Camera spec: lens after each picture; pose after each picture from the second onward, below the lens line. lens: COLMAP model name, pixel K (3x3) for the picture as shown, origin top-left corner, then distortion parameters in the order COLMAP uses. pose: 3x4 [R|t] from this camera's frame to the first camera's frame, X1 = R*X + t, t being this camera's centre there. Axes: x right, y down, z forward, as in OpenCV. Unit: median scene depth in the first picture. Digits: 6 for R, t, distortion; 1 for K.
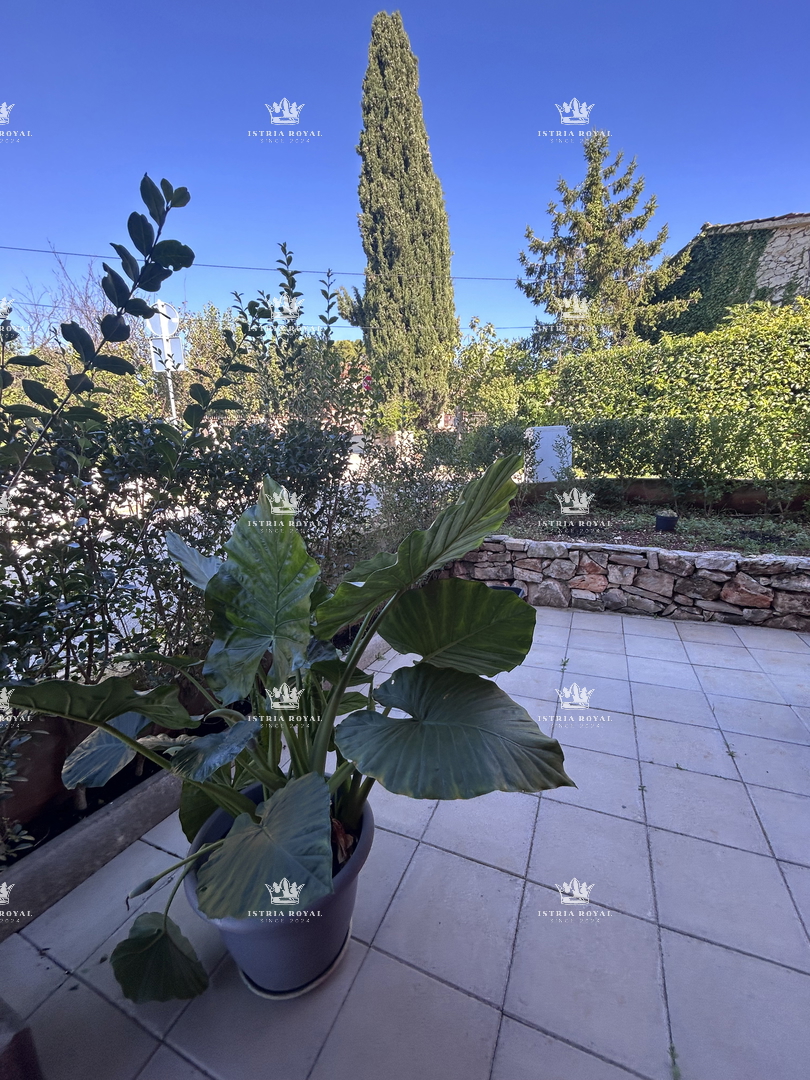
lens RADIAL K [[435.3, 0, 405.4], [0, 435.3, 538.3], [0, 0, 1]] dist [0.000953, 0.001022]
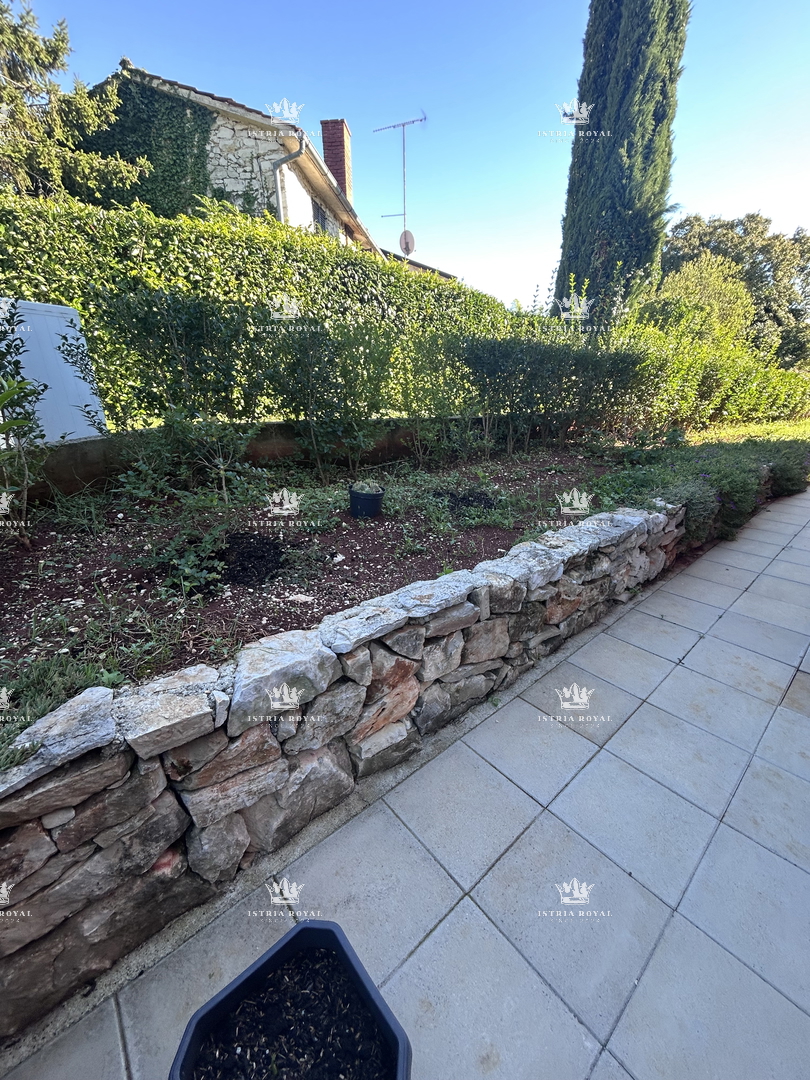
lens RADIAL K [[435.3, 0, 401.0], [0, 435.3, 541.6], [0, 0, 1]] dist [0.000953, 0.001022]
pose [[0.437548, -0.275281, 0.856021, 0.059467], [0.152985, 0.960897, 0.230810, -0.058965], [-0.886086, 0.029969, 0.462552, 0.365974]]
